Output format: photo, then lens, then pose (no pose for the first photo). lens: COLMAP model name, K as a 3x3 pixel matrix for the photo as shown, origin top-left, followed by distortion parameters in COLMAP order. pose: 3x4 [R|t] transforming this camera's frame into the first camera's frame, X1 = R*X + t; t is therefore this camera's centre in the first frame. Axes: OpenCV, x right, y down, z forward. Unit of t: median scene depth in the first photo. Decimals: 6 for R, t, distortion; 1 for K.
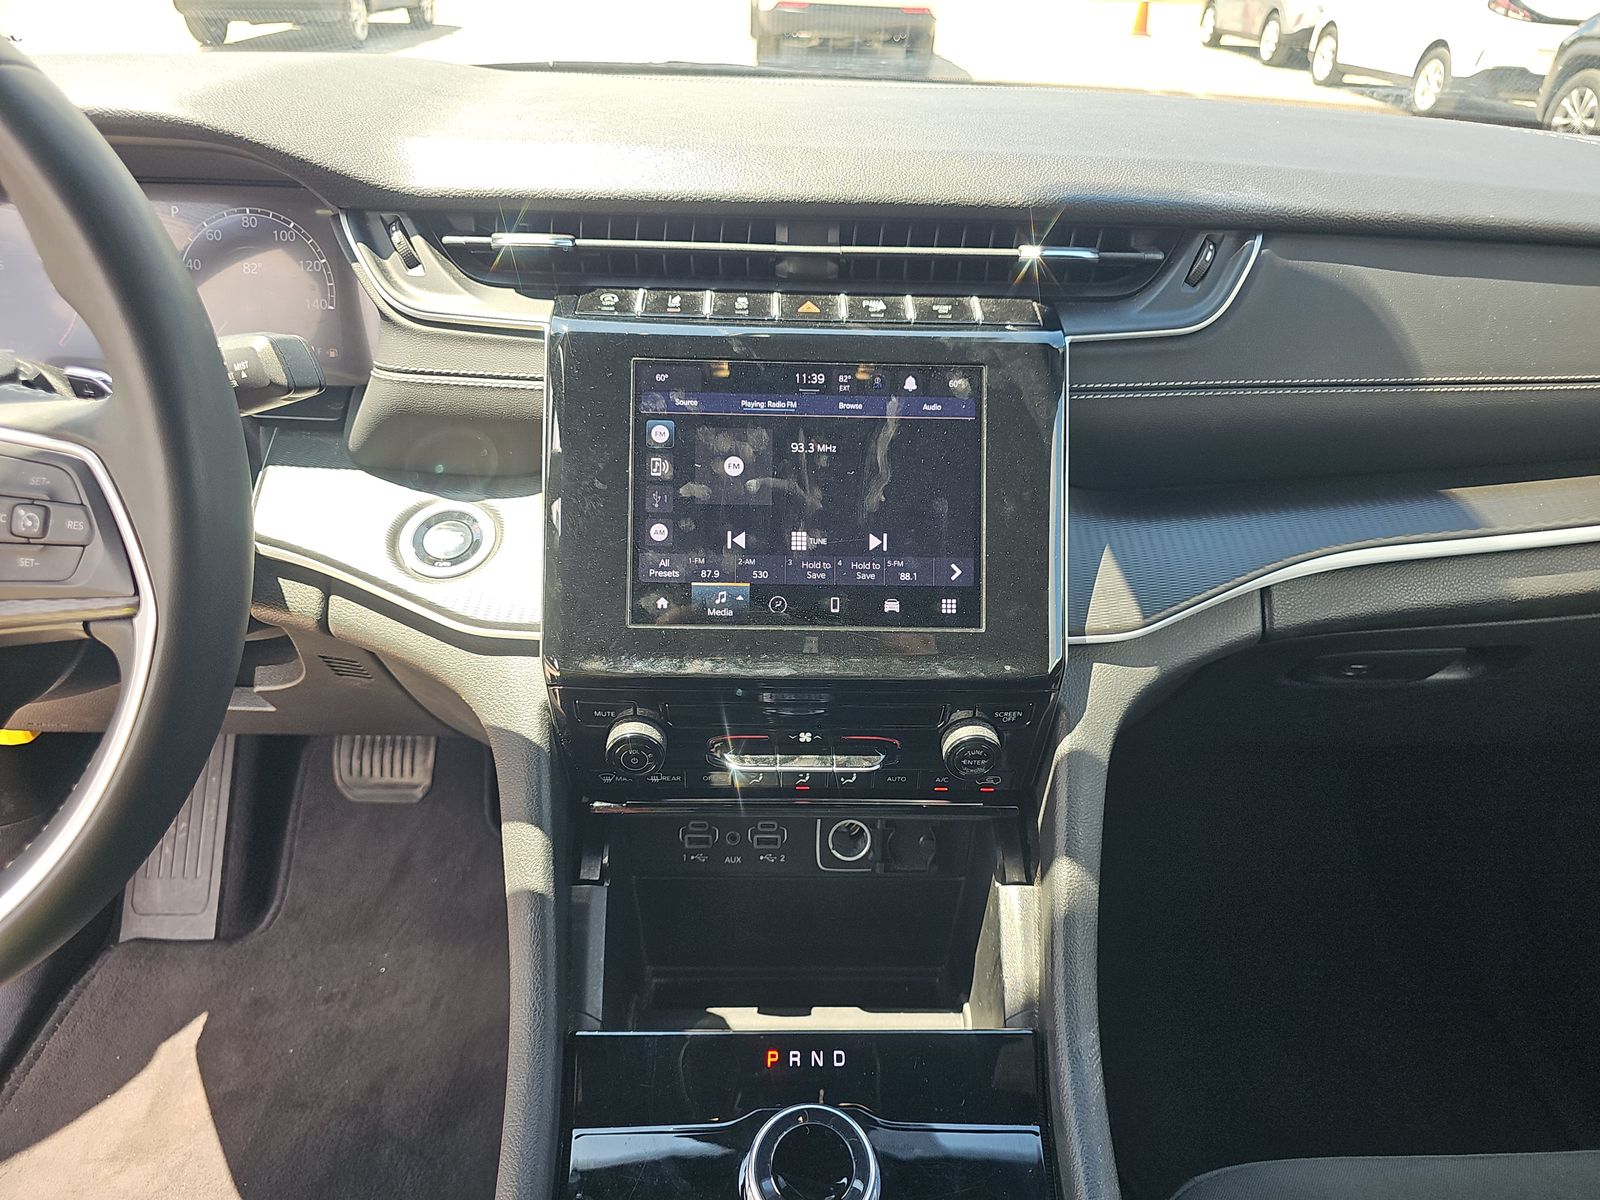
lens RADIAL K [[1055.2, 0, 800.0], [0, 1055.2, 600.0], [0, 0, 1]] dist [0.007200, -0.012447]
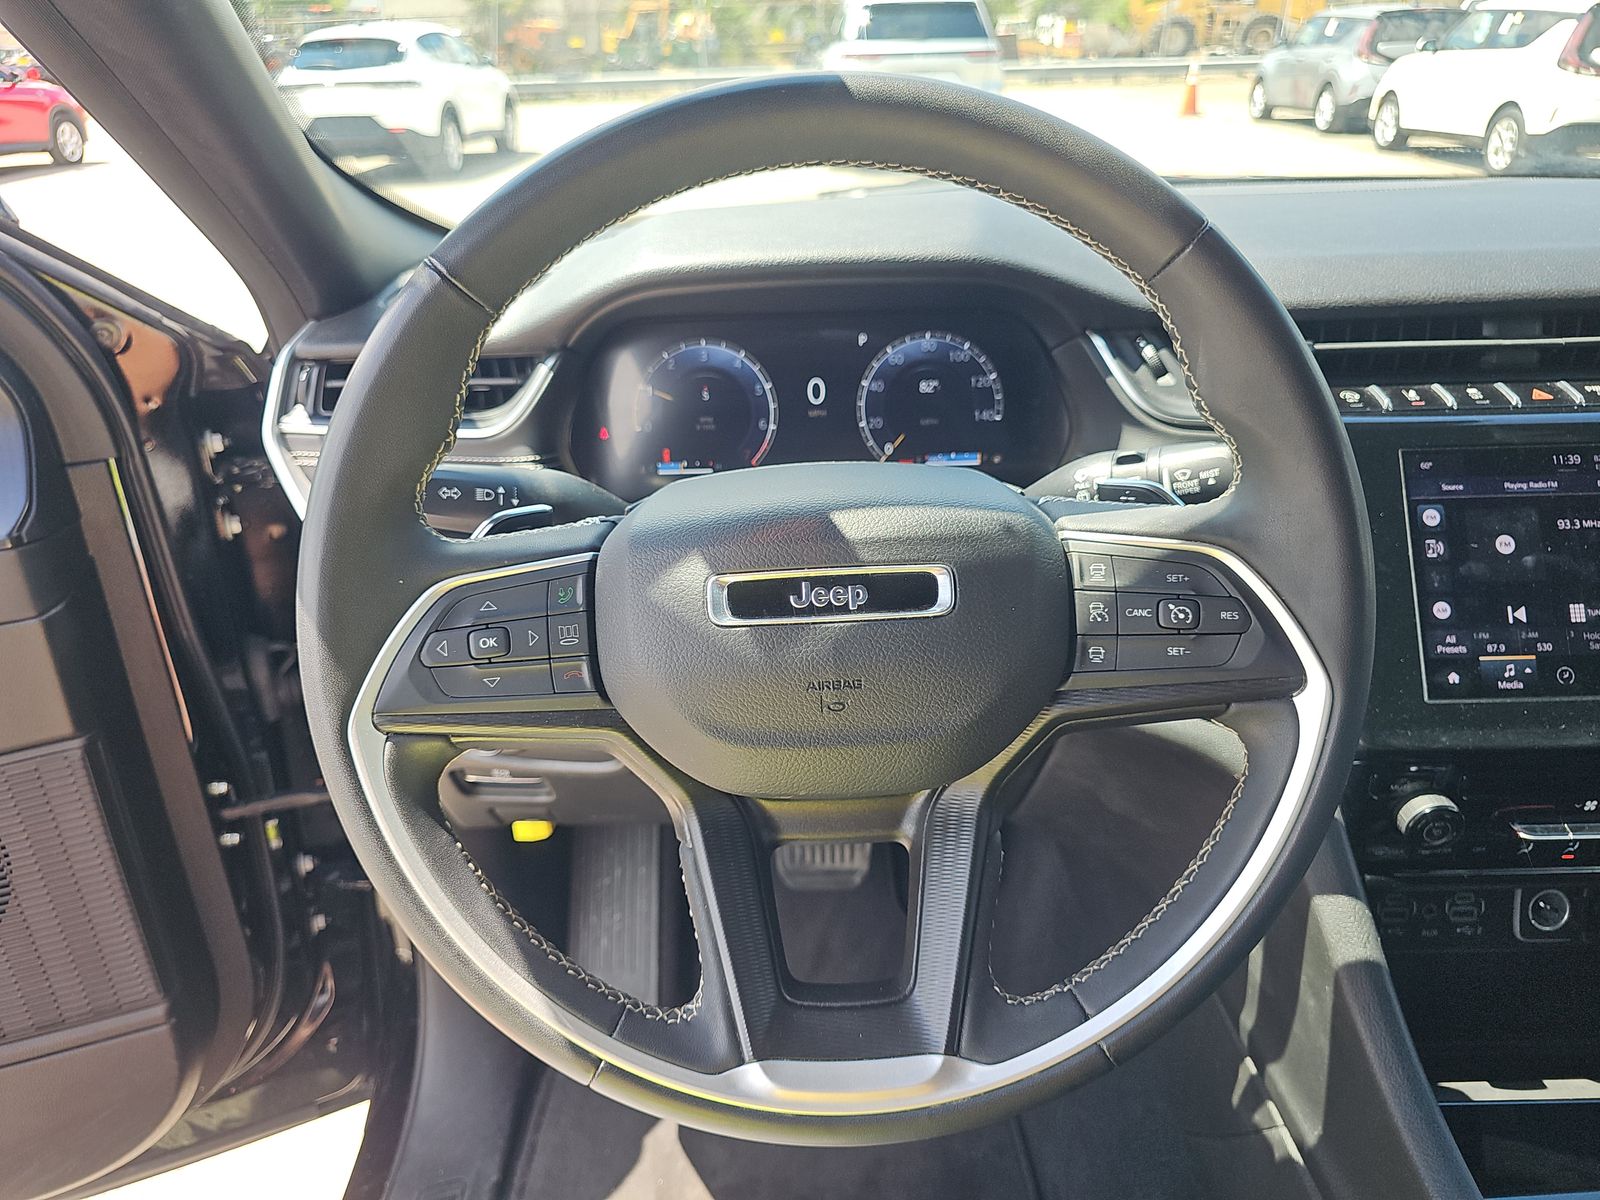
lens RADIAL K [[1051.4, 0, 800.0], [0, 1051.4, 600.0], [0, 0, 1]] dist [0.067770, -0.073468]
pose [[0.997125, -0.038336, -0.065356, -0.696321], [0.032746, 0.995880, -0.084558, -0.005344], [0.068328, 0.082175, 0.994273, -0.099239]]
